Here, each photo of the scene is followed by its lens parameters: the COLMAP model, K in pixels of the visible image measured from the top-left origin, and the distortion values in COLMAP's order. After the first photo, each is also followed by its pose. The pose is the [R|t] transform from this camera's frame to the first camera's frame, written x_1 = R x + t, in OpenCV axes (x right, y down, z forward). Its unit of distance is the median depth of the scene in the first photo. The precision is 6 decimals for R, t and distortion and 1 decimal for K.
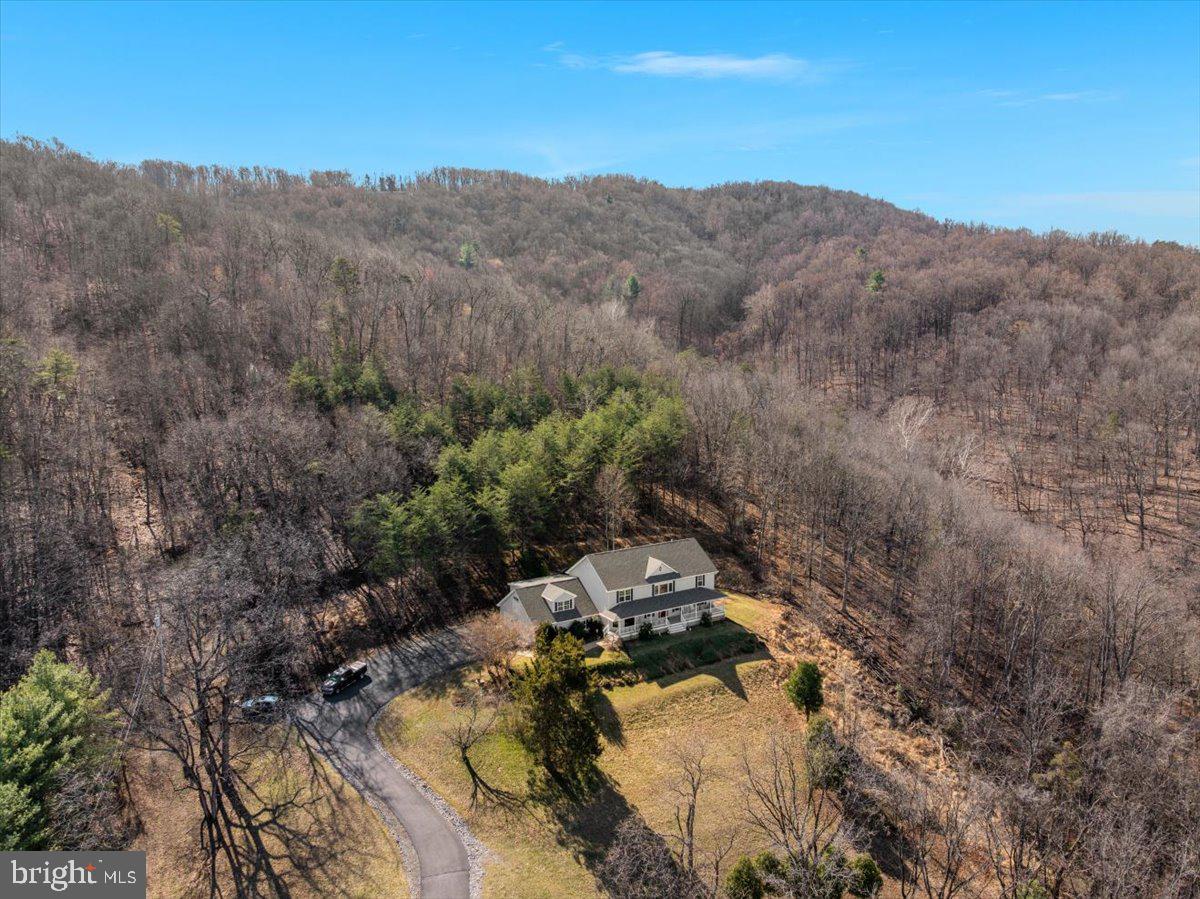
lens RADIAL K [[873.3, 0, 600.0], [0, 873.3, 449.5], [0, 0, 1]] dist [-0.011591, 0.002869]
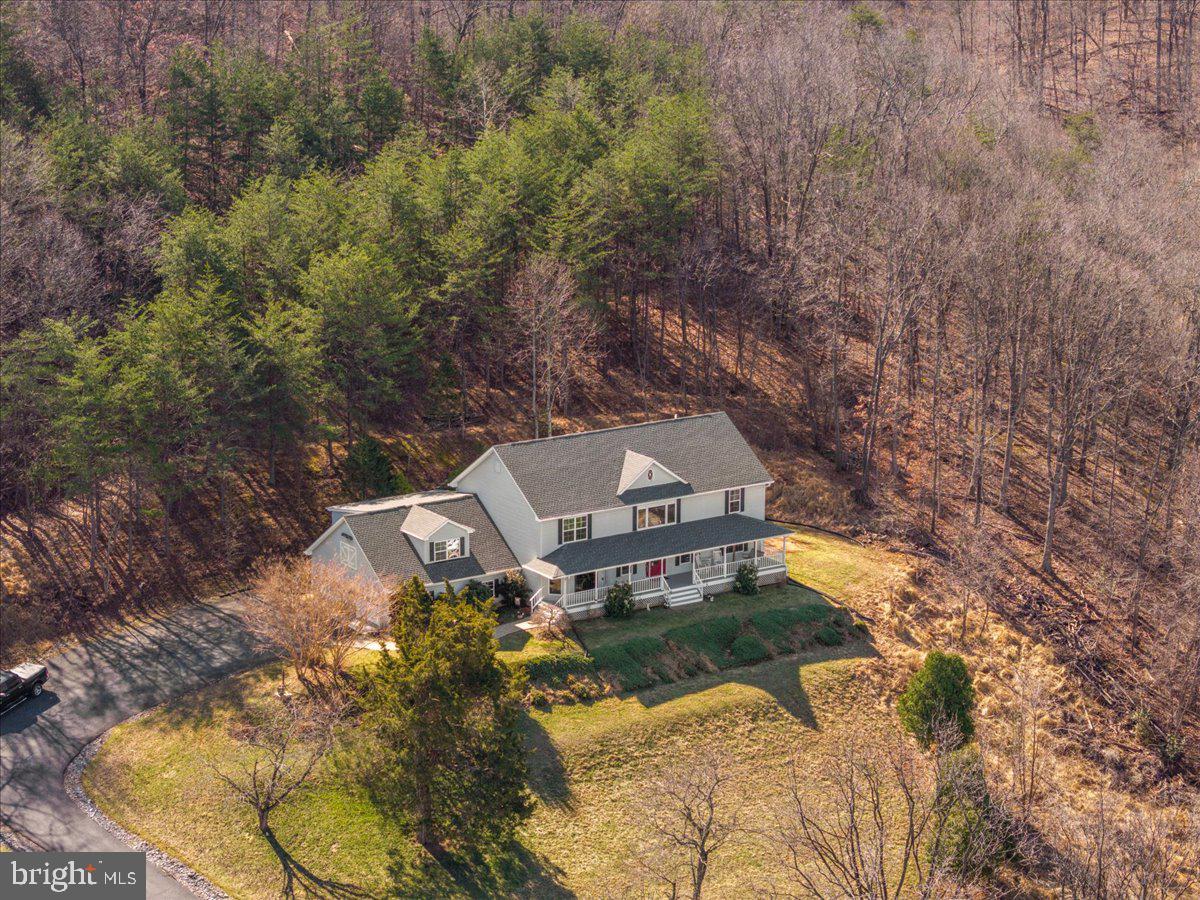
lens RADIAL K [[2582.8, 0, 600.0], [0, 2582.8, 450.0], [0, 0, 1]] dist [-0.091244, -0.011948]
pose [[0.999196, -0.004277, 0.039865, -0.013555], [0.000446, 0.995418, 0.095614, -0.010474], [-0.040091, -0.095520, 0.994620, -0.389174]]
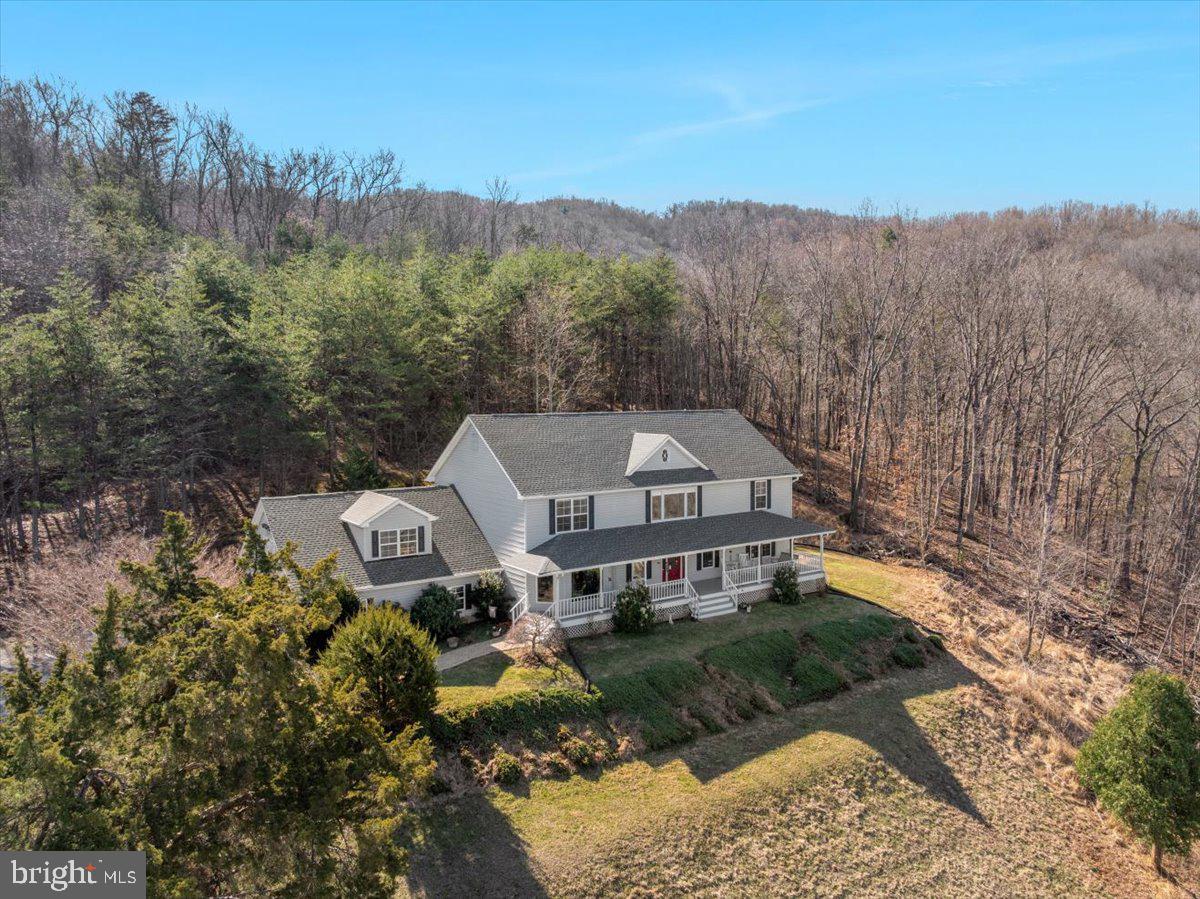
lens RADIAL K [[857.2, 0, 600.4], [0, 857.2, 412.5], [0, 0, 1]] dist [-0.035936, -0.002707]
pose [[0.998924, -0.010070, 0.045273, 0.023611], [0.015461, 0.992610, -0.120358, 0.162187], [-0.043726, 0.120928, 0.991698, 0.617518]]
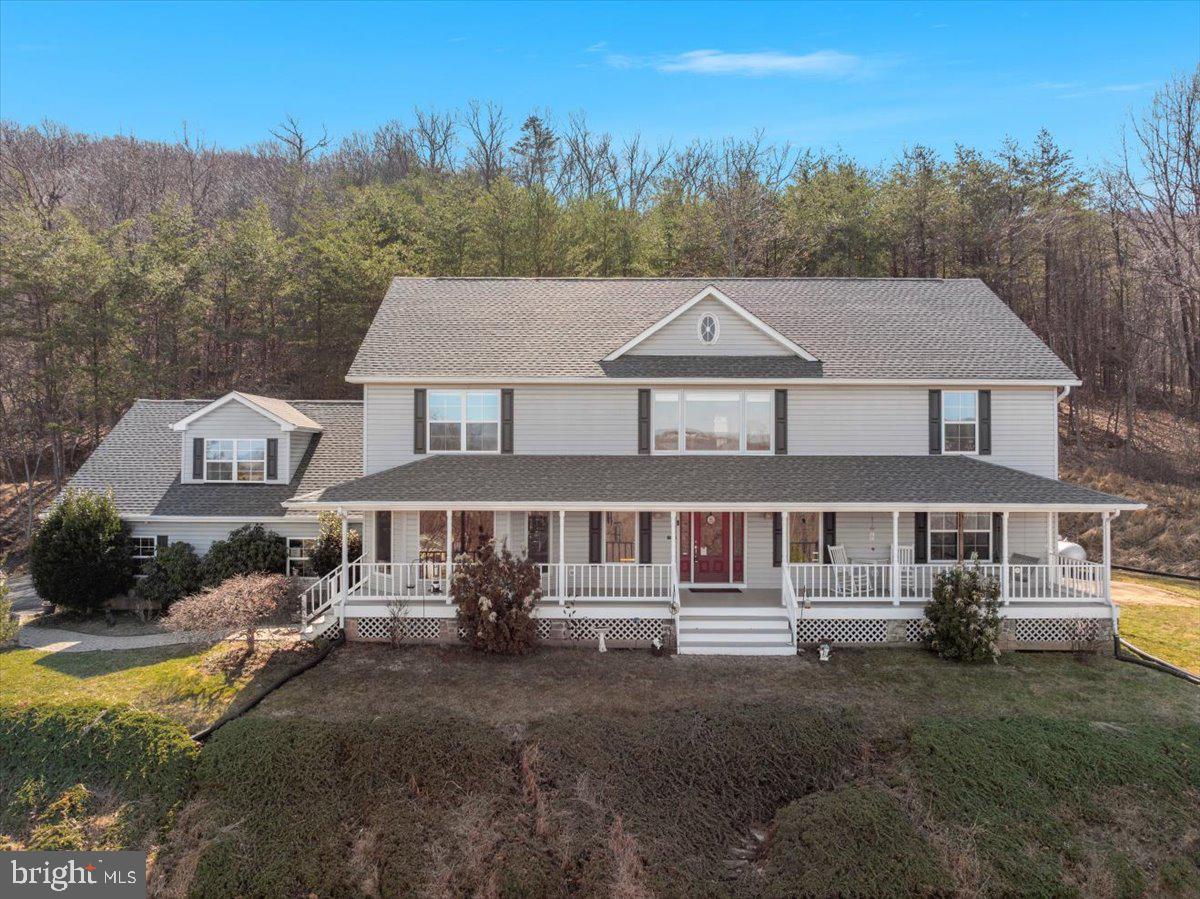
lens RADIAL K [[873.3, 0, 600.0], [0, 873.3, 449.5], [0, 0, 1]] dist [-0.011591, 0.002869]
pose [[0.838706, -0.002137, -0.544580, 0.153996], [-0.077327, 0.989393, -0.122974, 0.188048], [0.539067, 0.145250, 0.829644, 0.823949]]
